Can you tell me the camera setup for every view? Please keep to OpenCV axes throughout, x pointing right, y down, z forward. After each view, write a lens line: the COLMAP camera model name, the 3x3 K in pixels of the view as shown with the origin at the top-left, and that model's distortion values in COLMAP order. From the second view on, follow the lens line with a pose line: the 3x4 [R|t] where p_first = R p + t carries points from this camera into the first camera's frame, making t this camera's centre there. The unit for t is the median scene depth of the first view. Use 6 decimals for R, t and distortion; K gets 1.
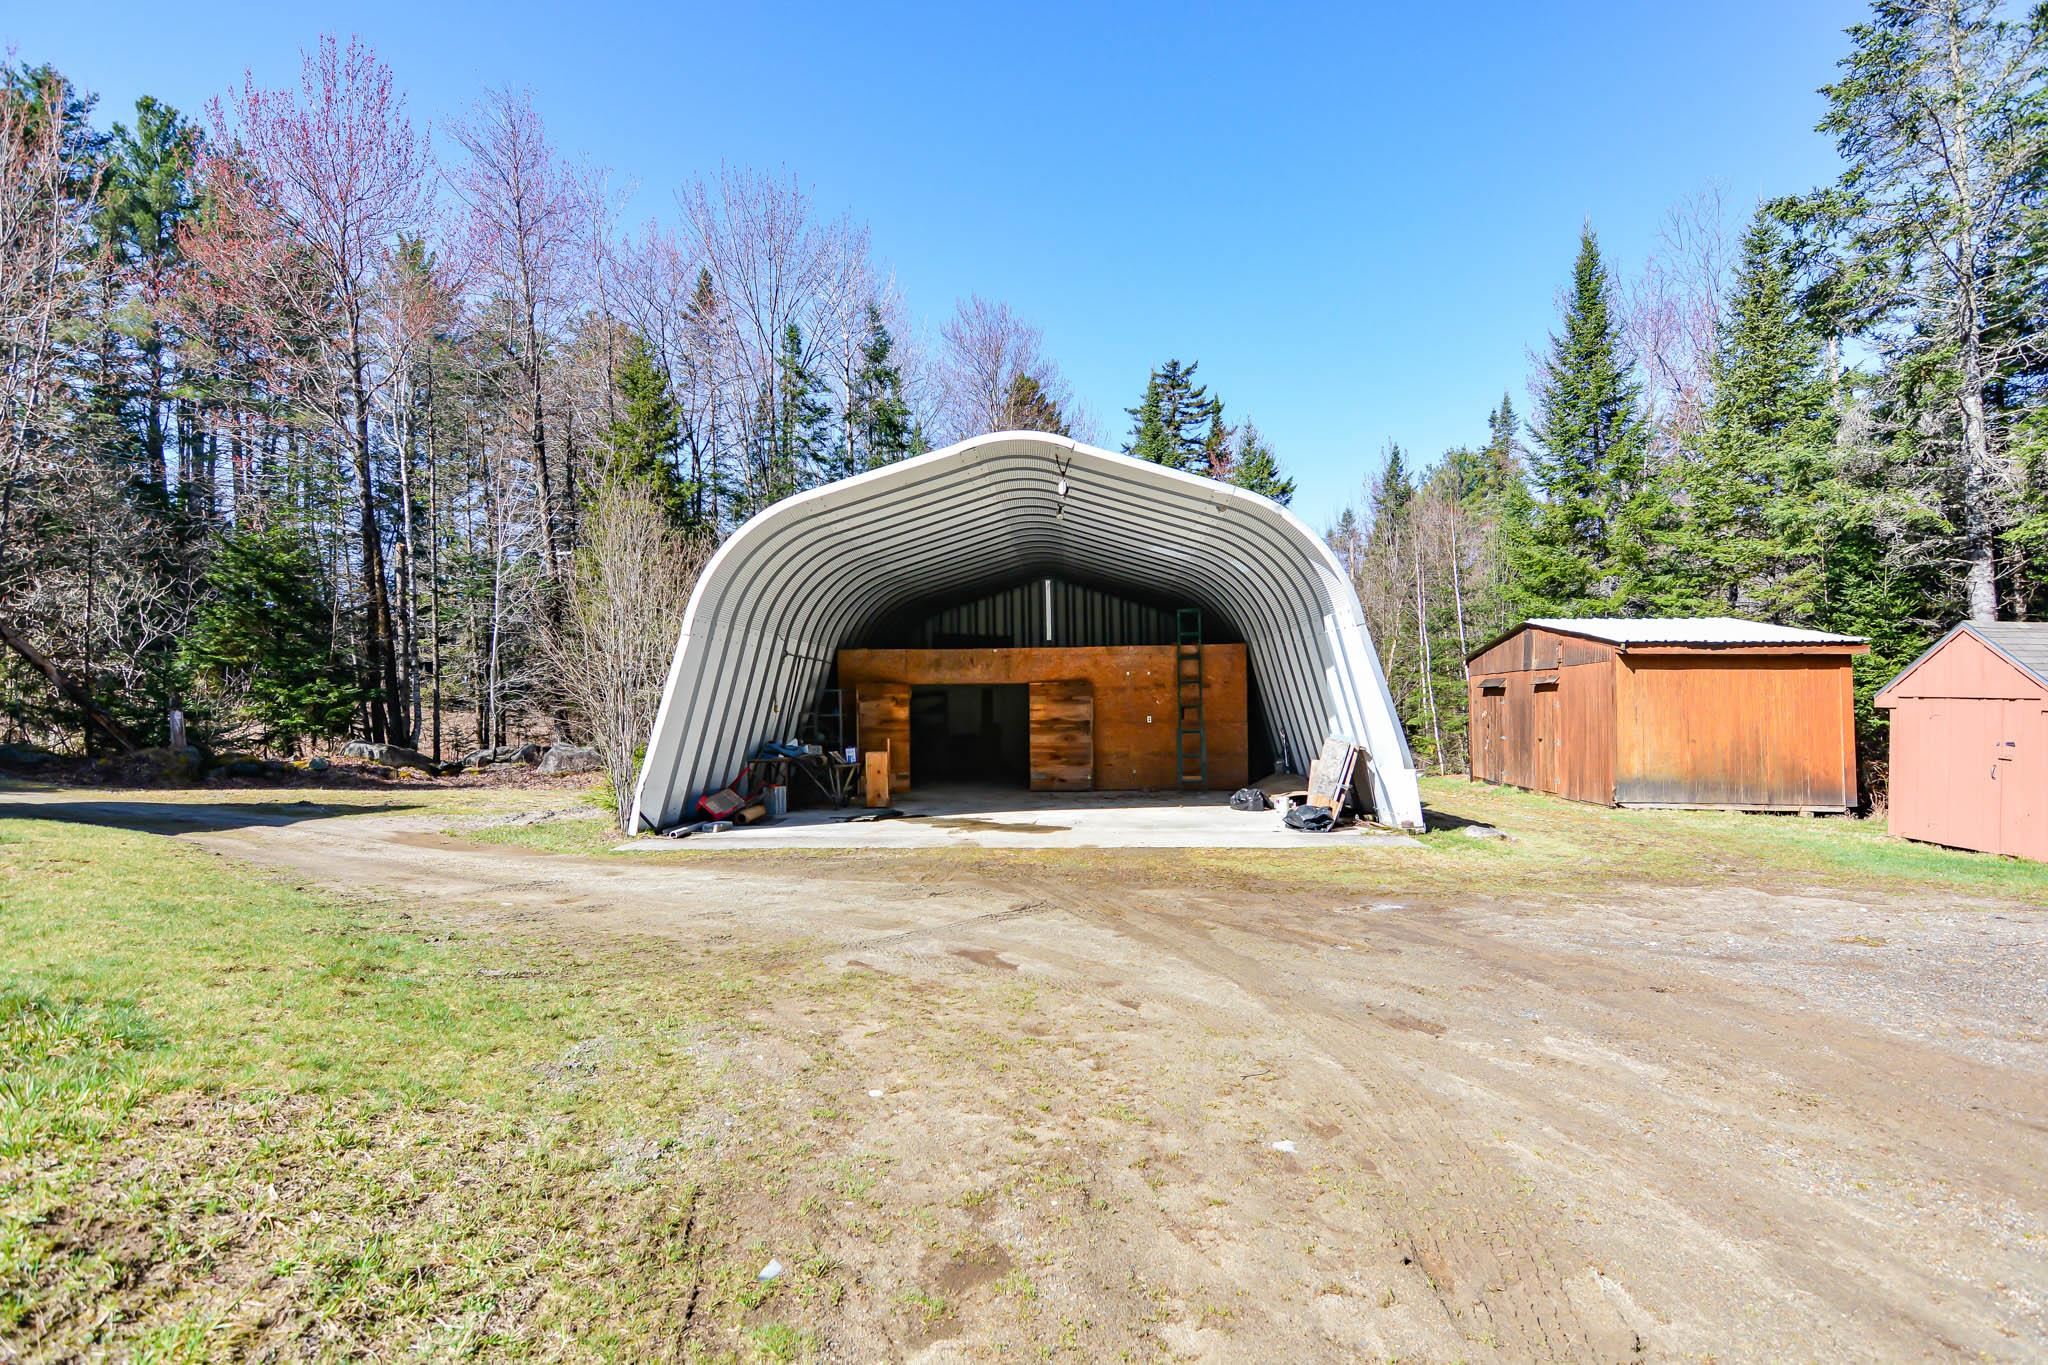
lens RADIAL K [[1000.6, 0, 1024.0], [0, 1000.6, 682.5], [0, 0, 1]] dist [-0.006142, 0.000247]
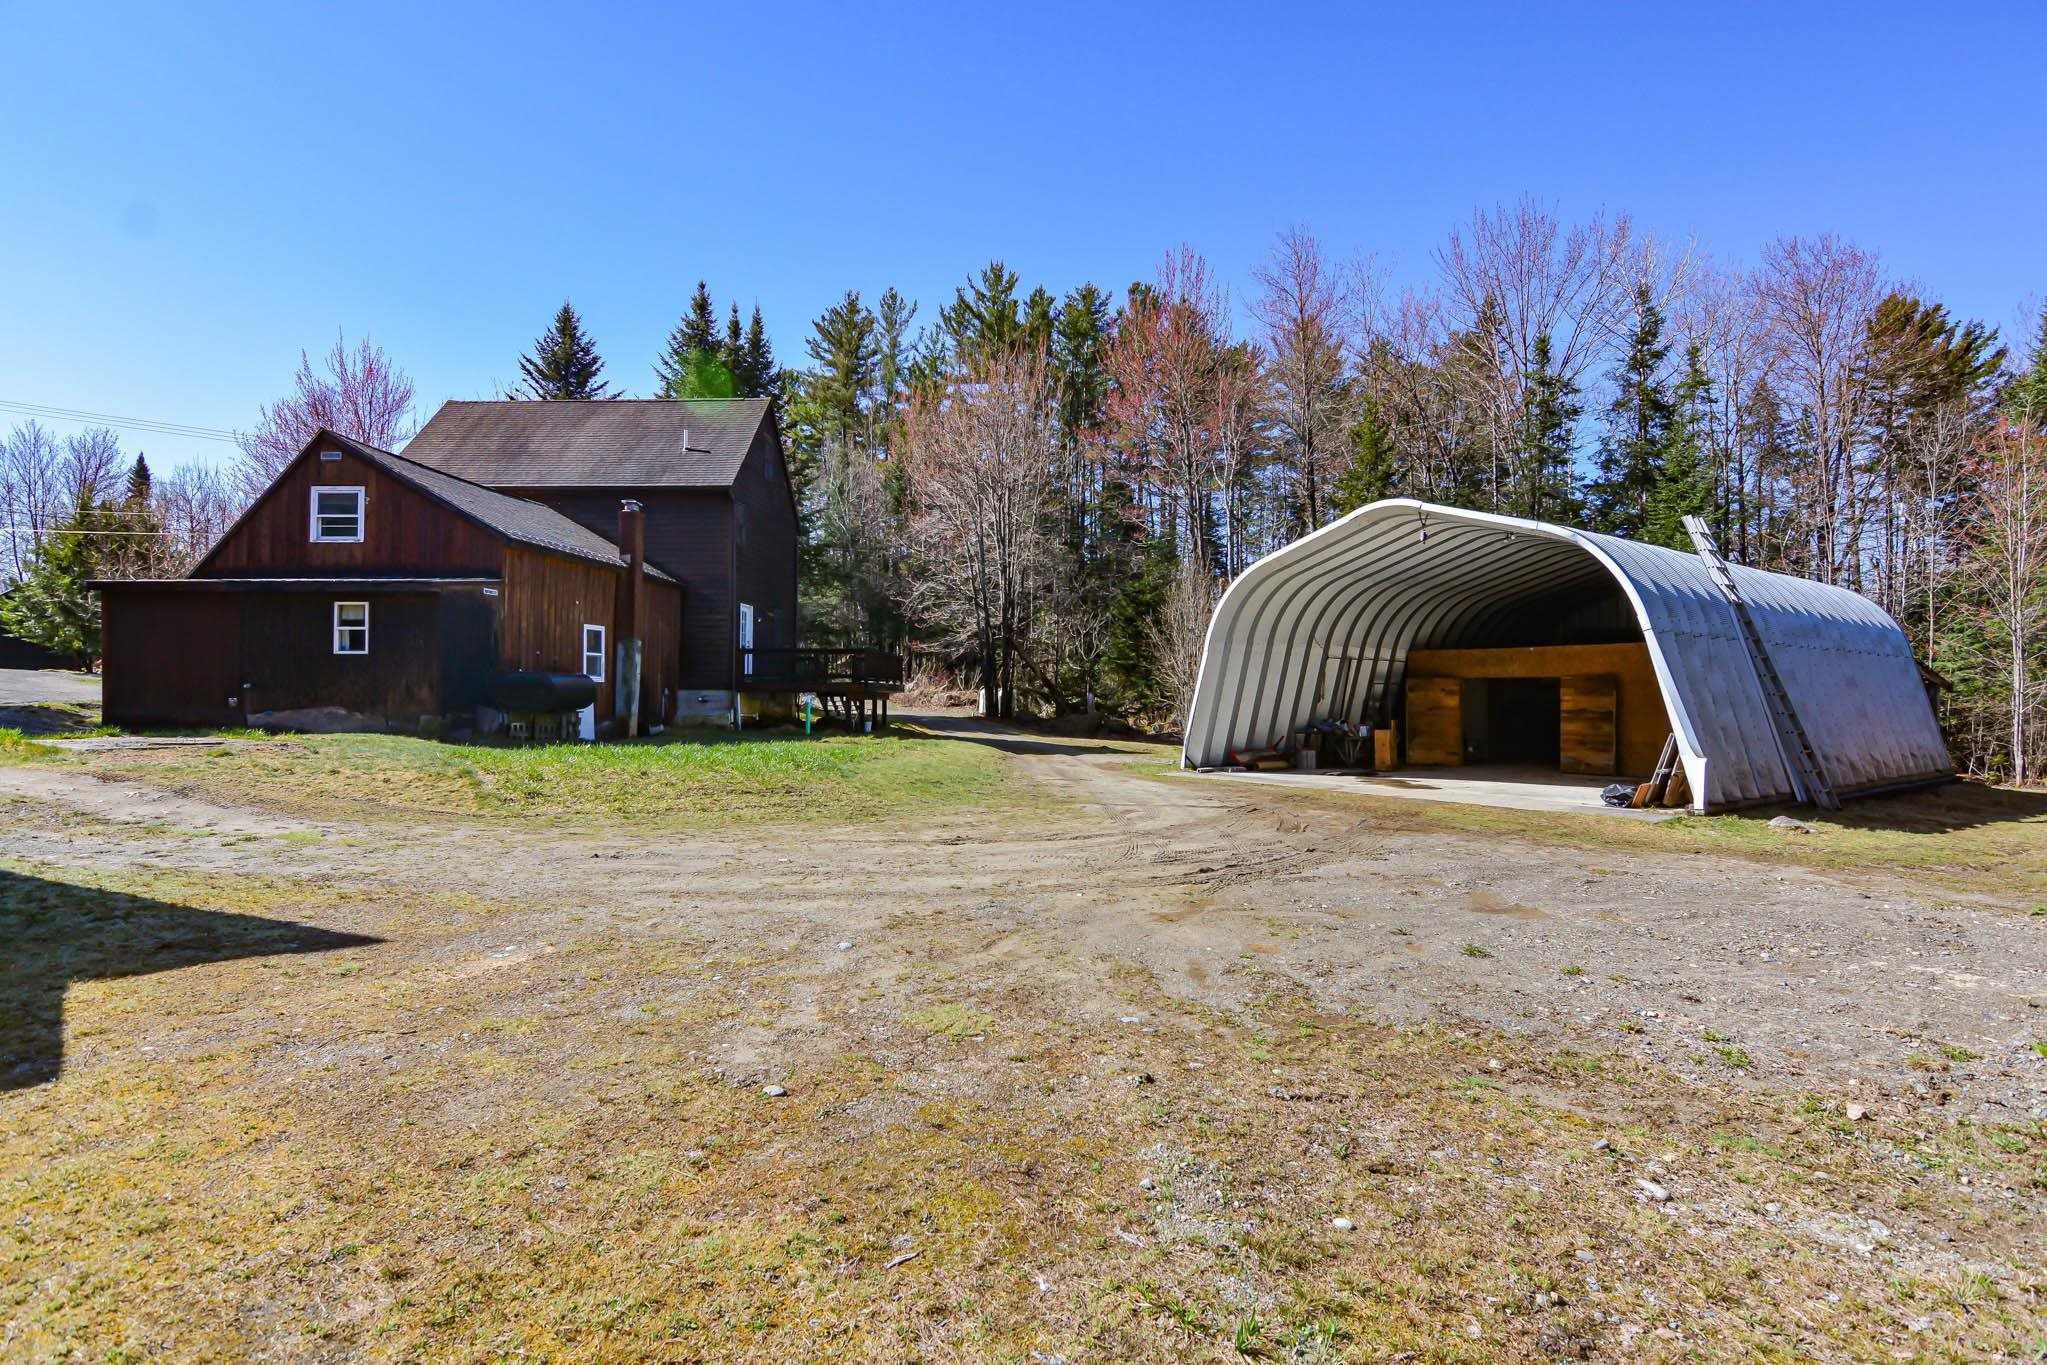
lens RADIAL K [[1000.1, 0, 1023.5], [0, 1000.1, 682.5], [0, 0, 1]] dist [-0.006142, 0.000247]
pose [[0.618463, 0.002679, -0.785809, 0.516066], [0.005534, 0.999955, 0.007765, -0.005281], [0.785794, -0.009151, 0.618420, -0.172294]]
